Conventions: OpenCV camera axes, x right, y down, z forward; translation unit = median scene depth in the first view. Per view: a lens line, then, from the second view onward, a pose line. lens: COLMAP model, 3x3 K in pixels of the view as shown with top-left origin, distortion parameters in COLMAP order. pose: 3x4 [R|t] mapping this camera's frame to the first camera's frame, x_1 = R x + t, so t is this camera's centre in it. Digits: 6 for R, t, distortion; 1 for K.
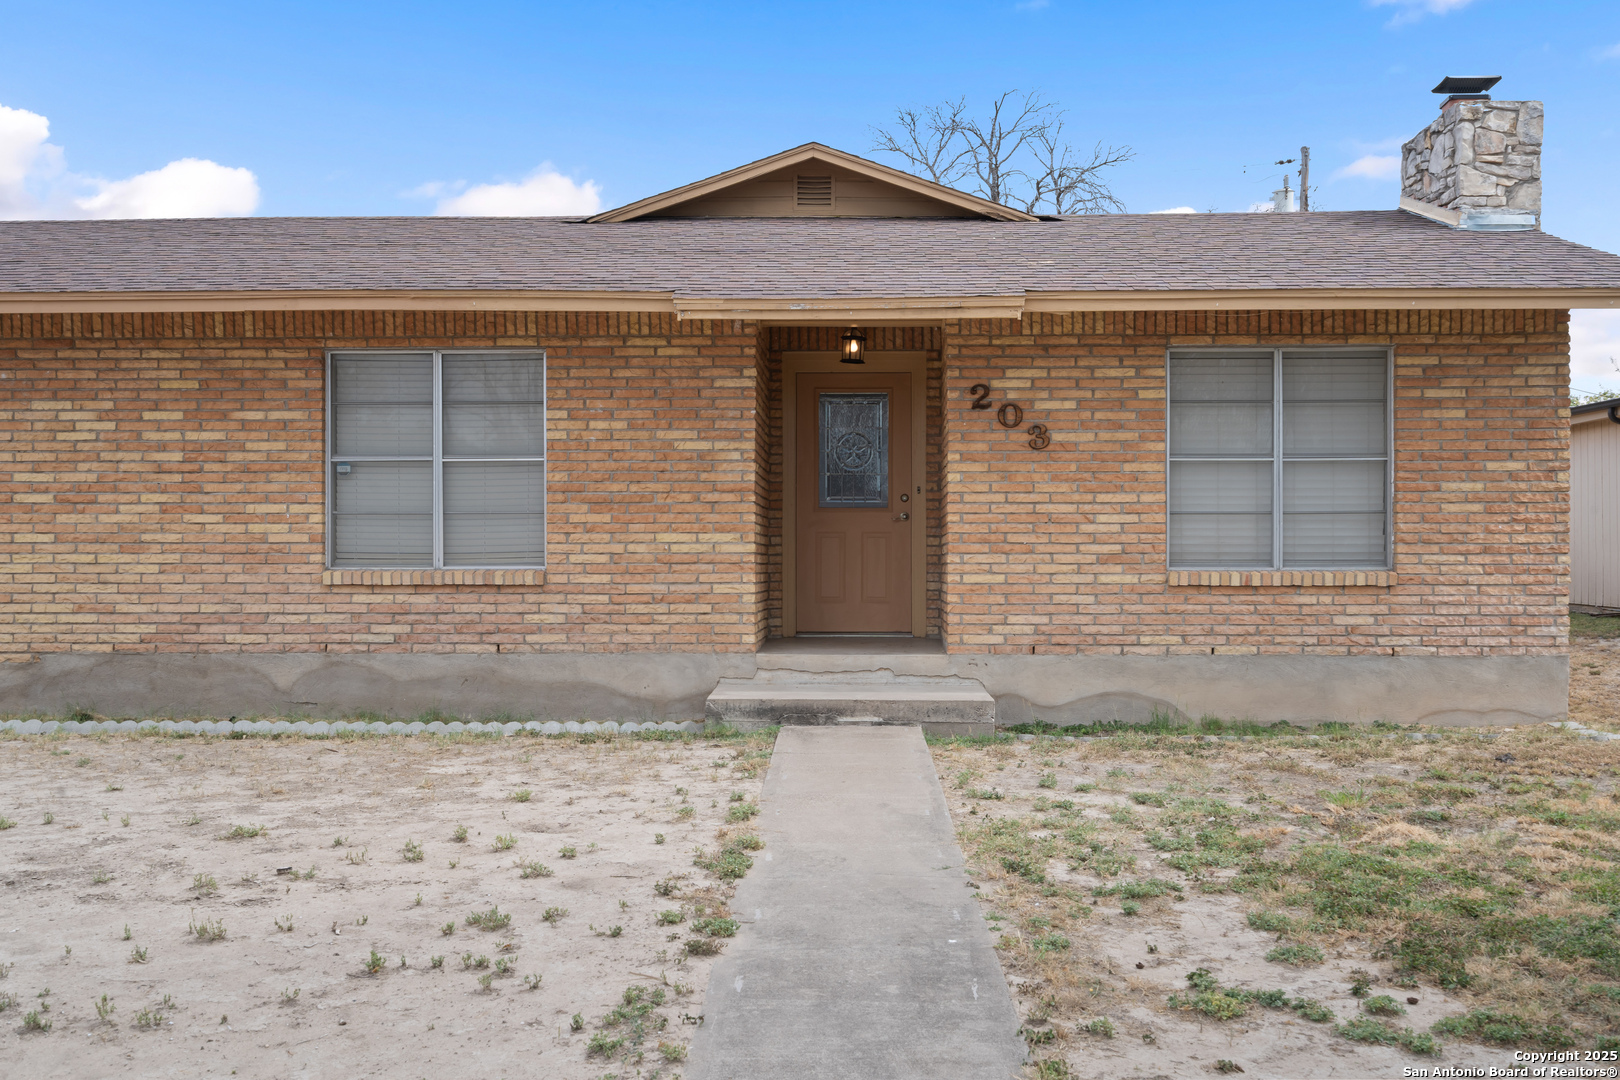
lens RADIAL K [[1641.6, 0, 810.0], [0, 1641.6, 542.6], [0, 0, 1]] dist [0.002644, 0.000000]
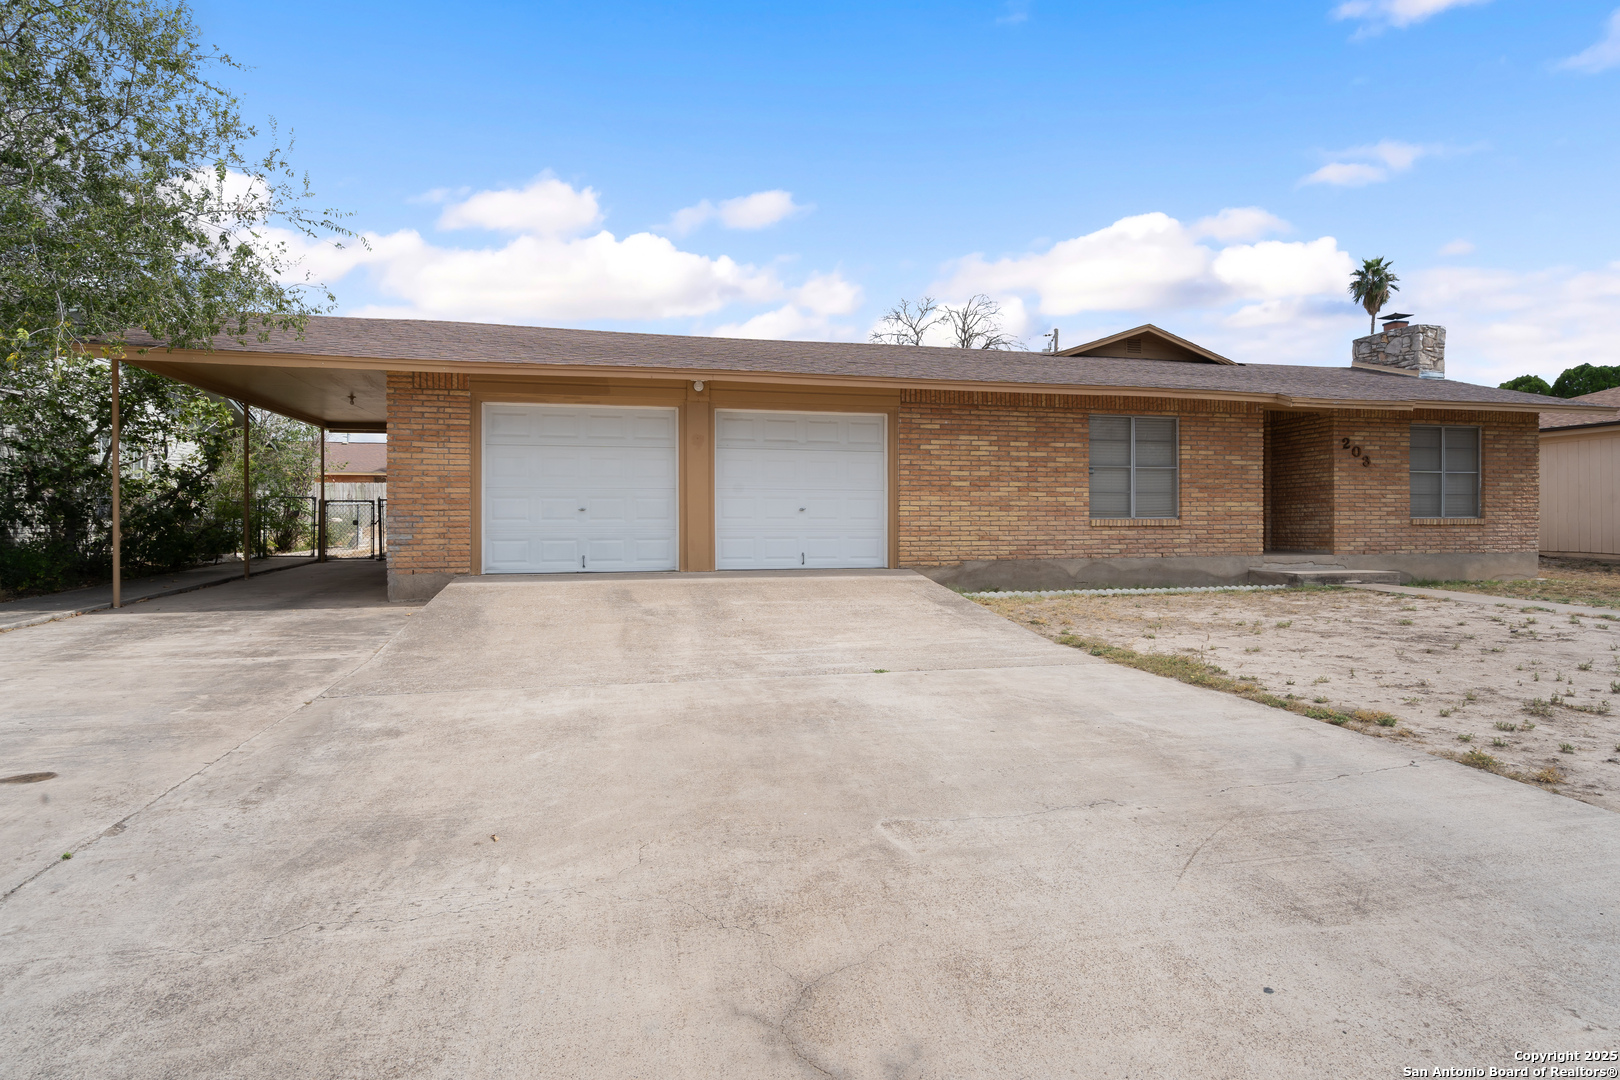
lens RADIAL K [[847.3, 0, 808.4], [0, 847.3, 531.4], [0, 0, 1]] dist [-0.000791, -0.000031]
pose [[0.963491, -0.006348, 0.267666, -0.937252], [-0.001955, 0.999525, 0.030740, -0.000060], [-0.267734, -0.030141, 0.963021, 0.049203]]
